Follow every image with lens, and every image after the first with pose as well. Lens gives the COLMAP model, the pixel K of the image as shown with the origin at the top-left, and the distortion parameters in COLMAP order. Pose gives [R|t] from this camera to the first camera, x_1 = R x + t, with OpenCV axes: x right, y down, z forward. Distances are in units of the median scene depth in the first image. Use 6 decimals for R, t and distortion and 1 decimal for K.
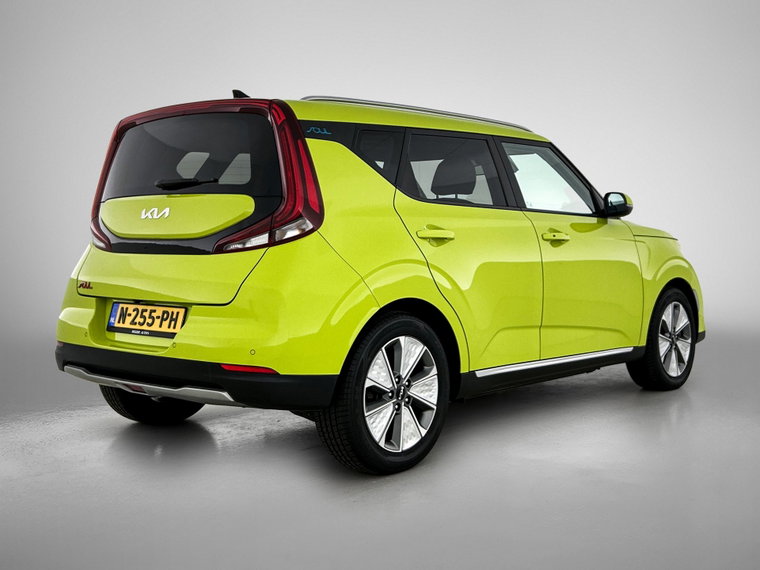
lens RADIAL K [[597.5, 0, 380.0], [0, 597.5, 285.0], [0, 0, 1]] dist [0.002669, 0.002284]
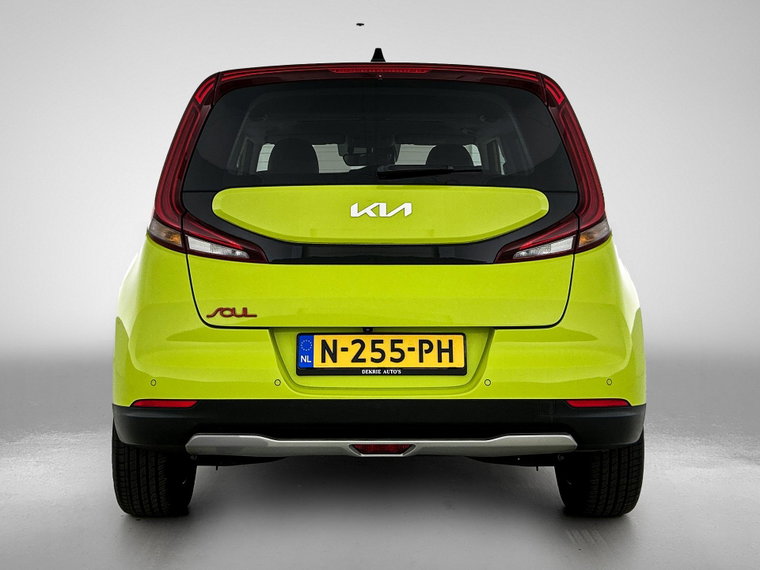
lens RADIAL K [[597.5, 0, 380.0], [0, 597.5, 285.0], [0, 0, 1]] dist [0.002669, 0.002284]
pose [[0.885598, -0.037316, 0.462951, -0.755680], [0.037576, 0.999256, 0.008664, -0.034581], [-0.462930, 0.009723, 0.886341, 0.357567]]
